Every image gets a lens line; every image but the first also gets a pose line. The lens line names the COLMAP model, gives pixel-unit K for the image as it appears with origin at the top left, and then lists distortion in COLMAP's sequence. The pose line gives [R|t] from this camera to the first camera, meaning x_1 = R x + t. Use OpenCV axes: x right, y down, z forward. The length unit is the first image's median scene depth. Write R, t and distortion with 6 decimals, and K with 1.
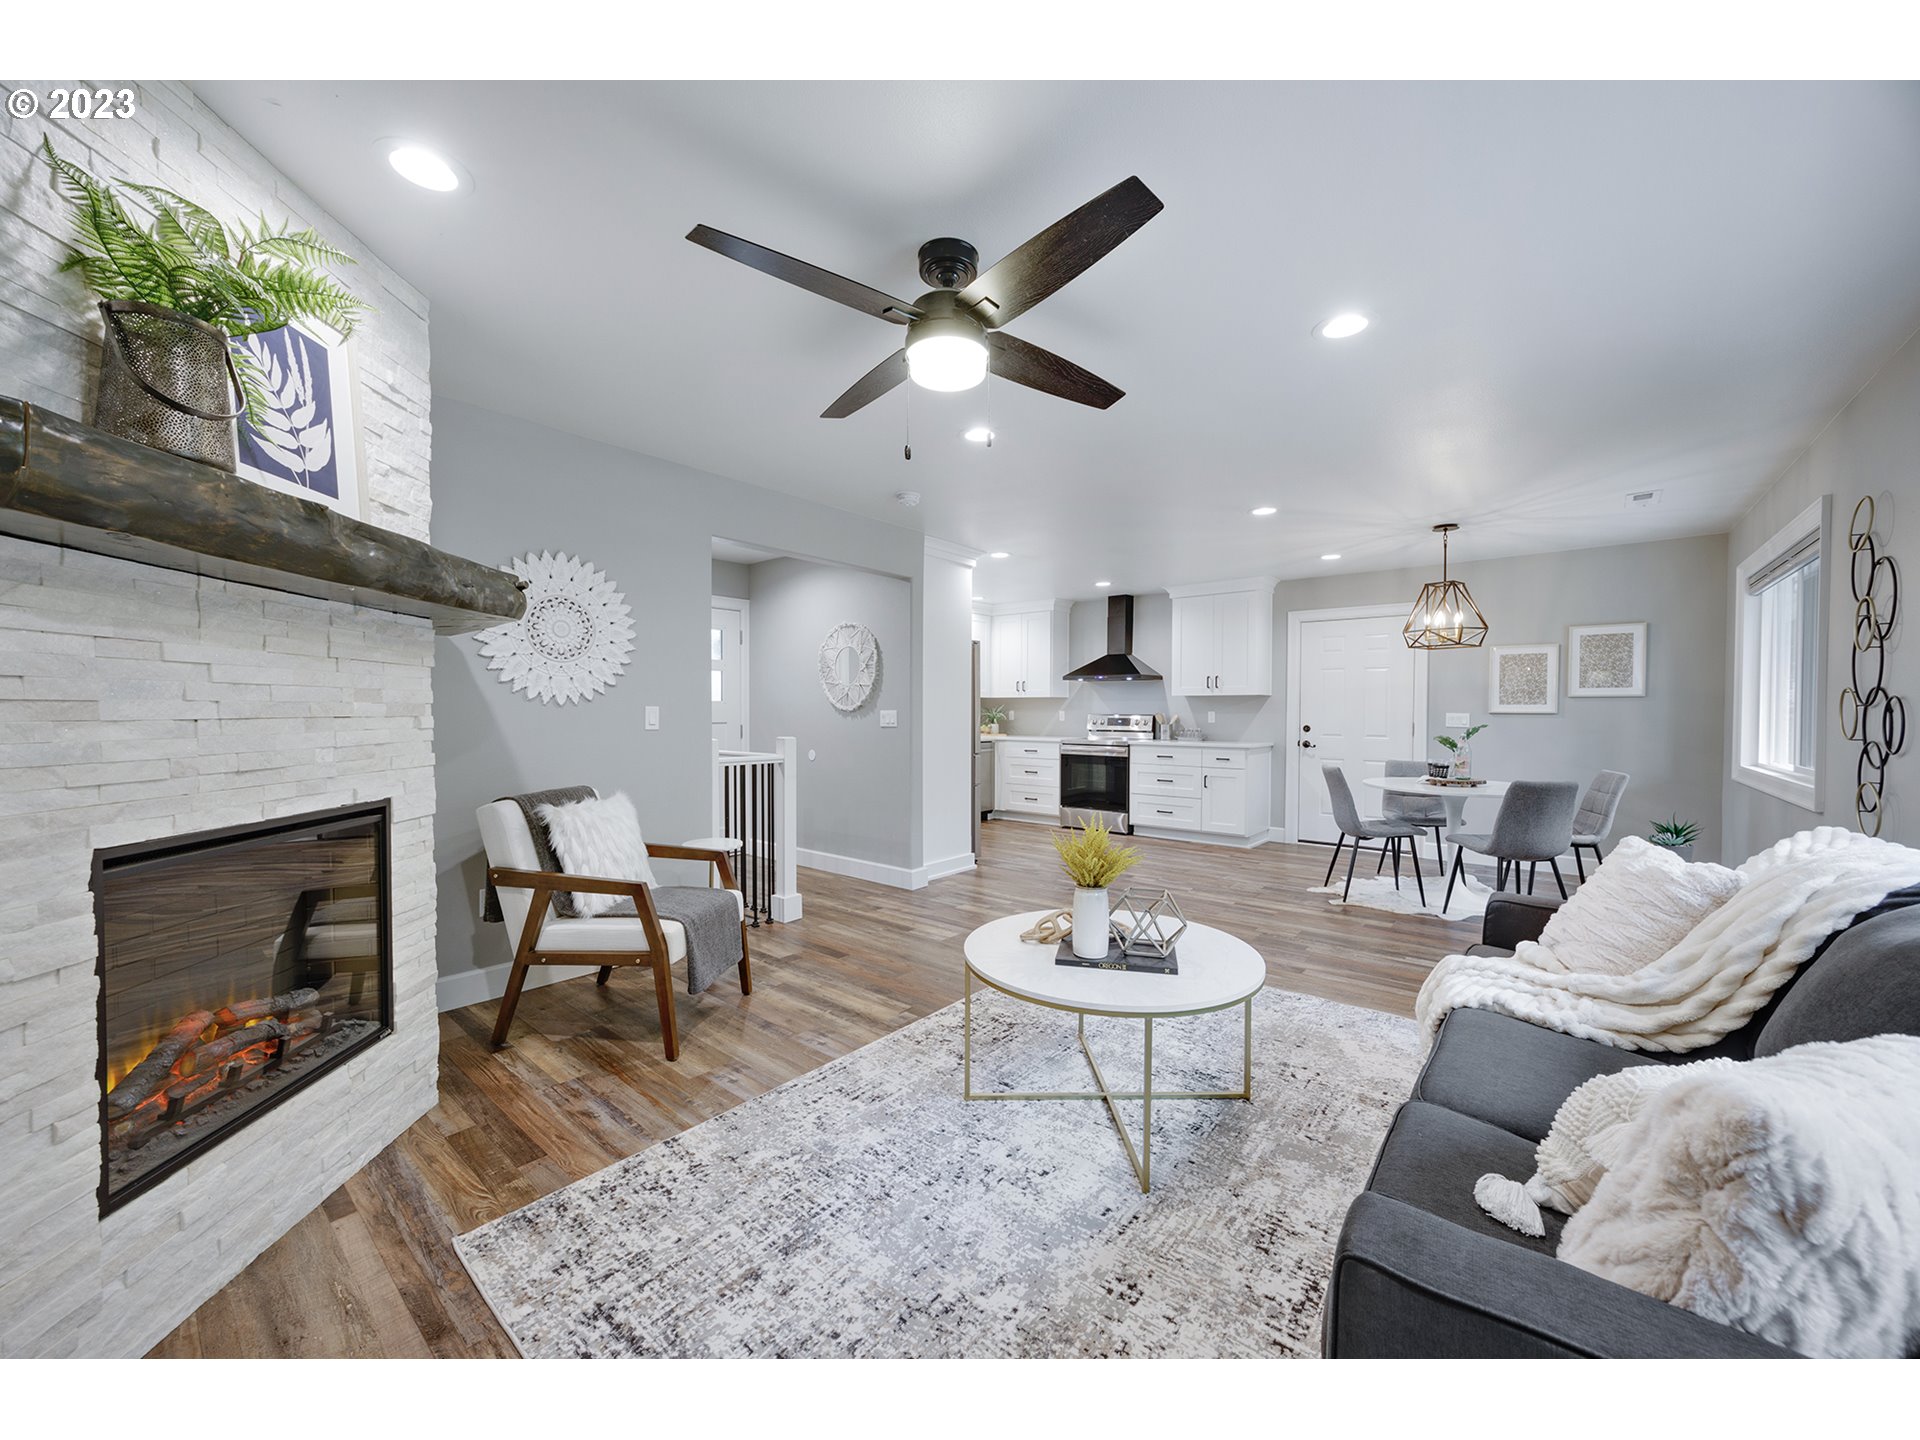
lens RADIAL K [[728.2, 0, 961.8], [0, 728.2, 723.0], [0, 0, 1]] dist [-0.015413, 0.008822]
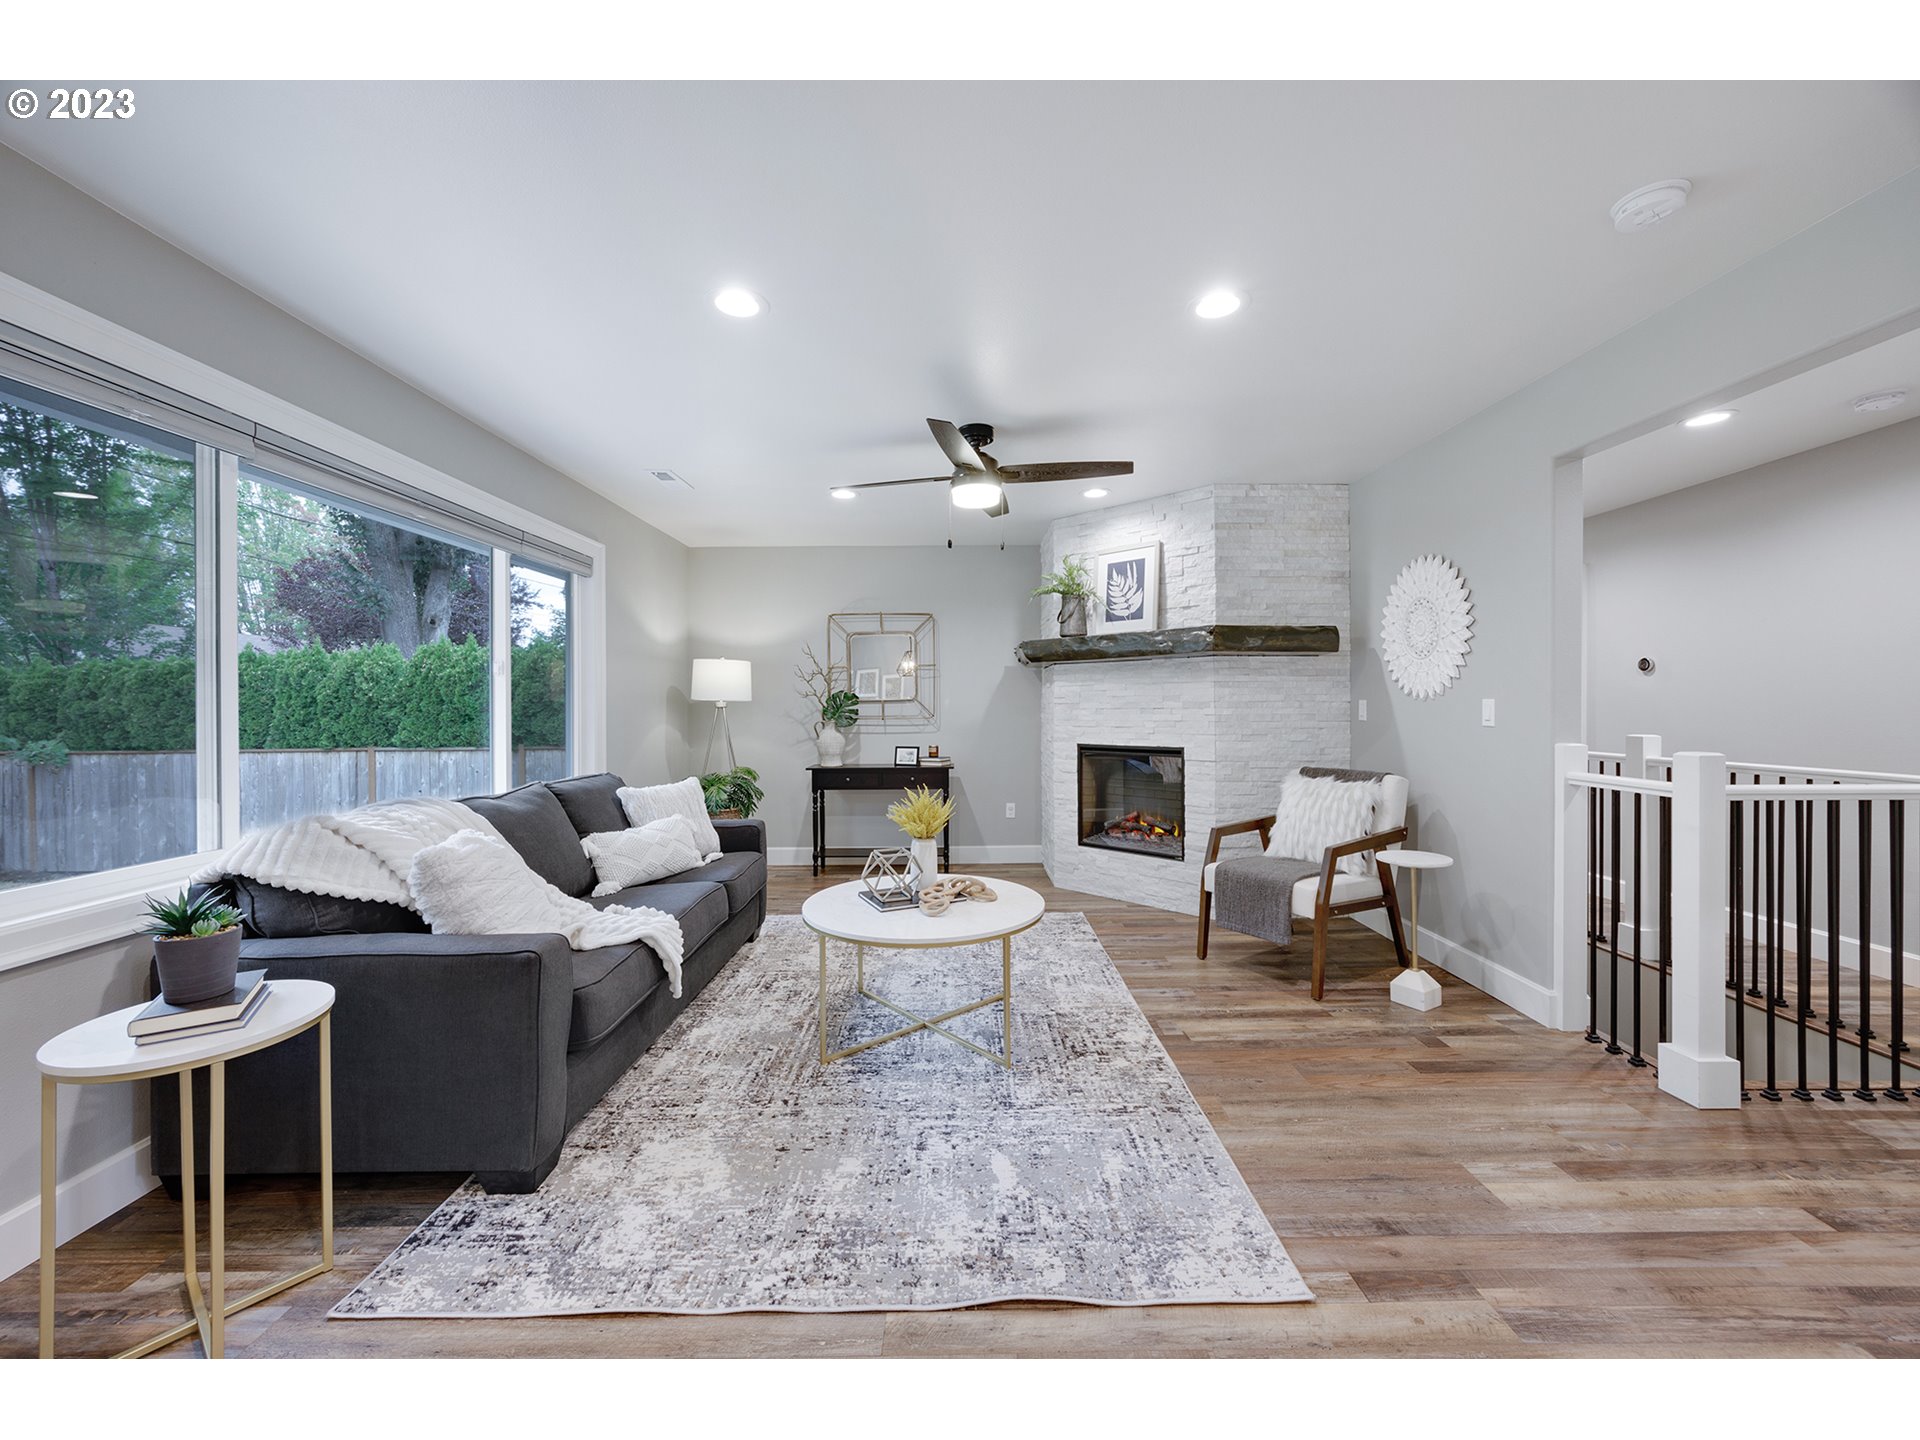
lens RADIAL K [[741.4, 0, 969.8], [0, 741.4, 713.8], [0, 0, 1]] dist [-0.015902, 0.006263]
pose [[-0.759423, 0.007271, -0.650556, 0.393845], [-0.008367, 0.999746, 0.020941, -0.012066], [0.650543, 0.021346, -0.759169, 0.824136]]
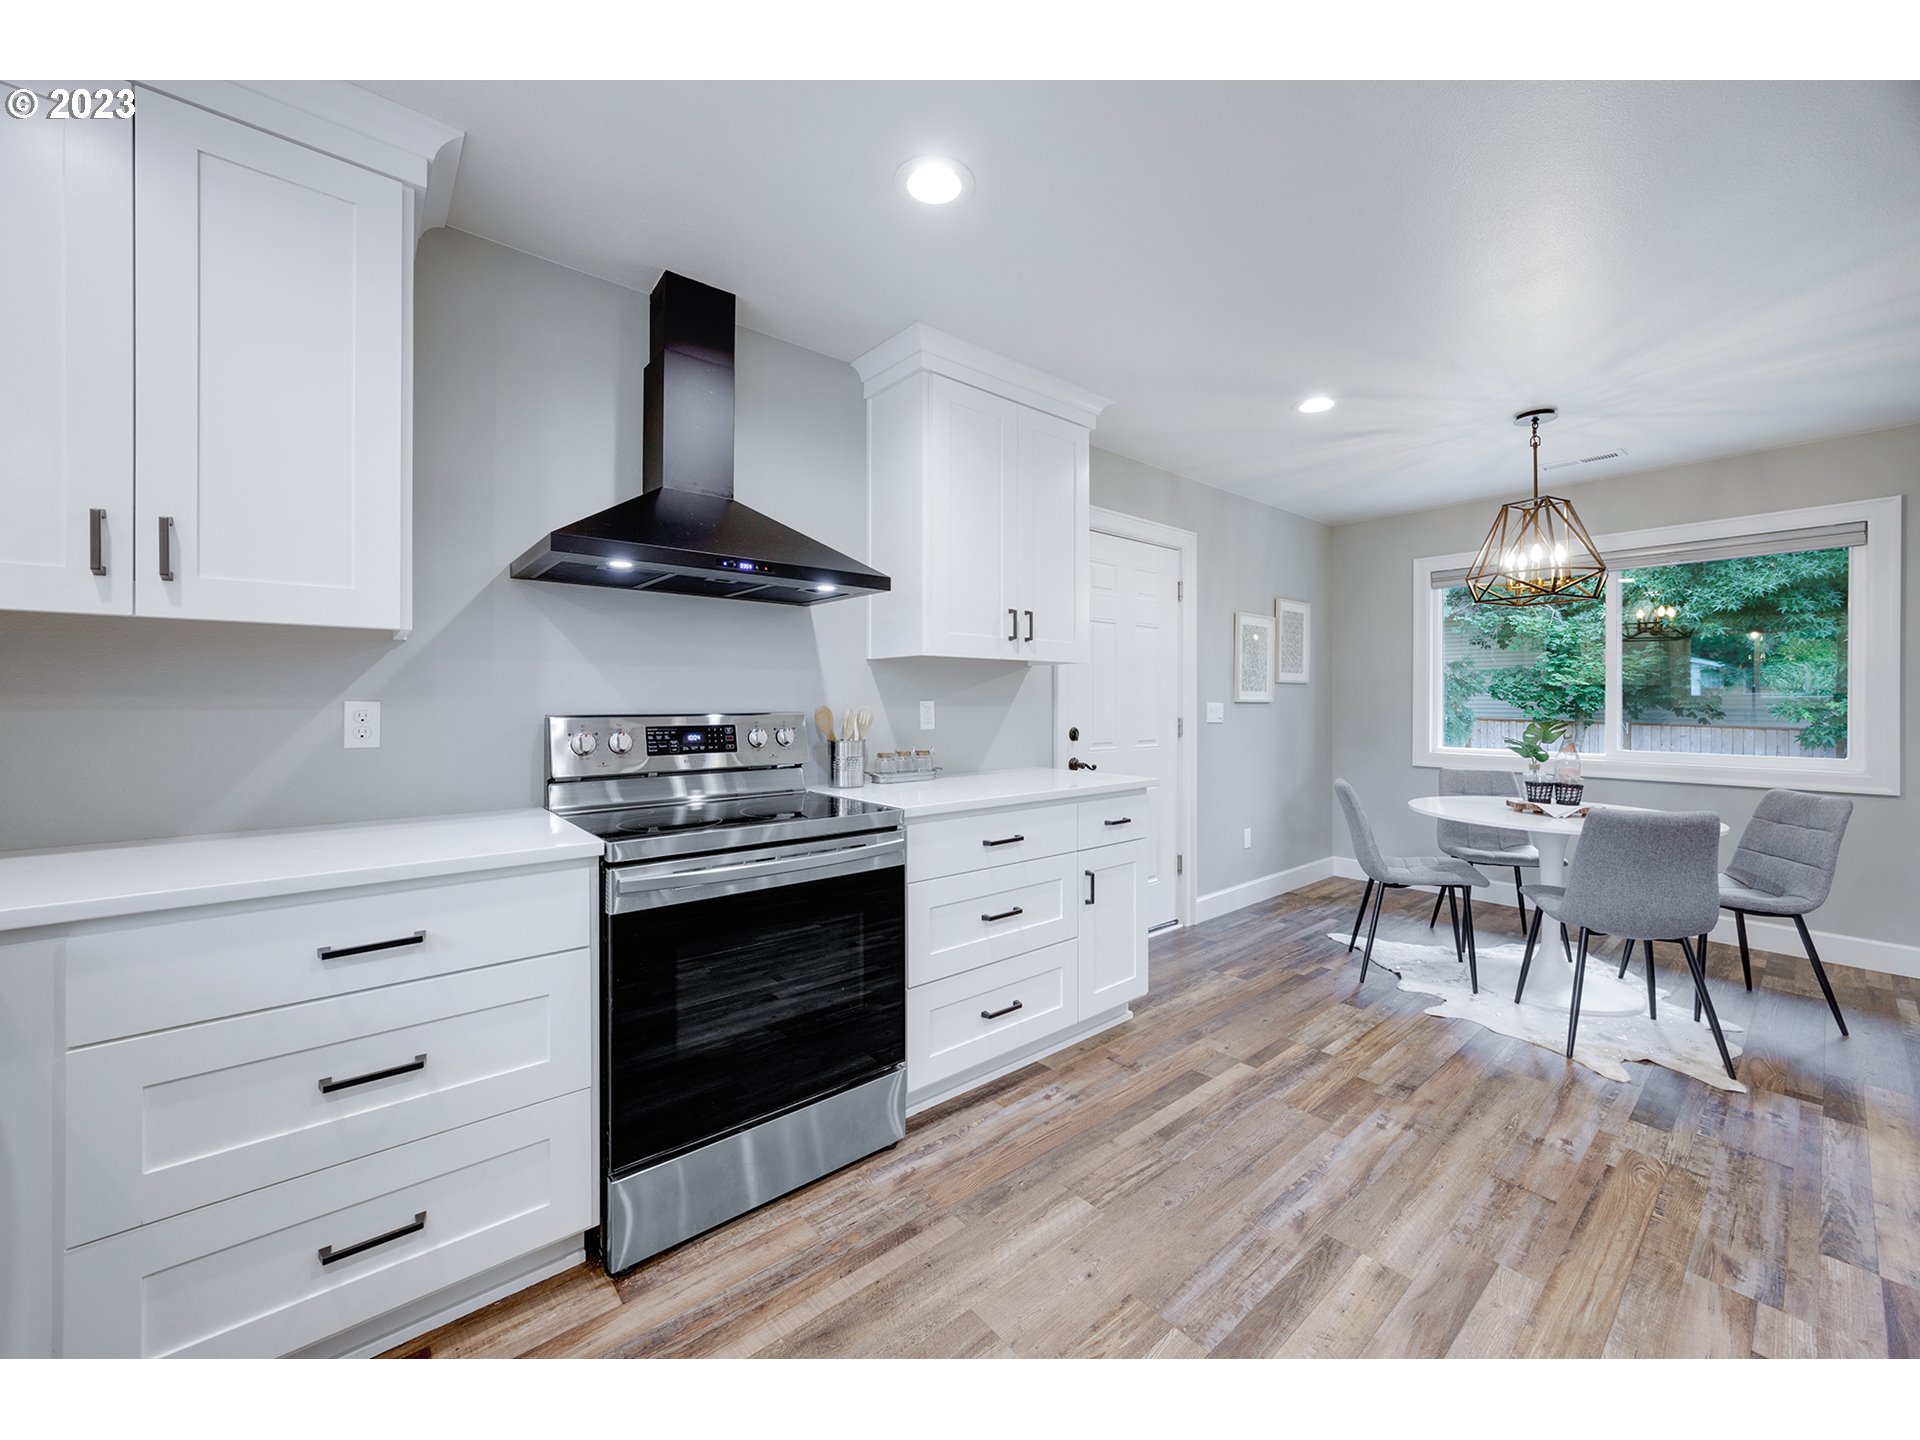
lens RADIAL K [[738.4, 0, 961.1], [0, 738.4, 701.5], [0, 0, 1]] dist [-0.012907, 0.005323]
pose [[0.175064, -0.005262, 0.984543, -0.062389], [0.016869, 0.999855, 0.002345, -0.022046], [-0.984412, 0.016198, 0.175128, 1.222600]]
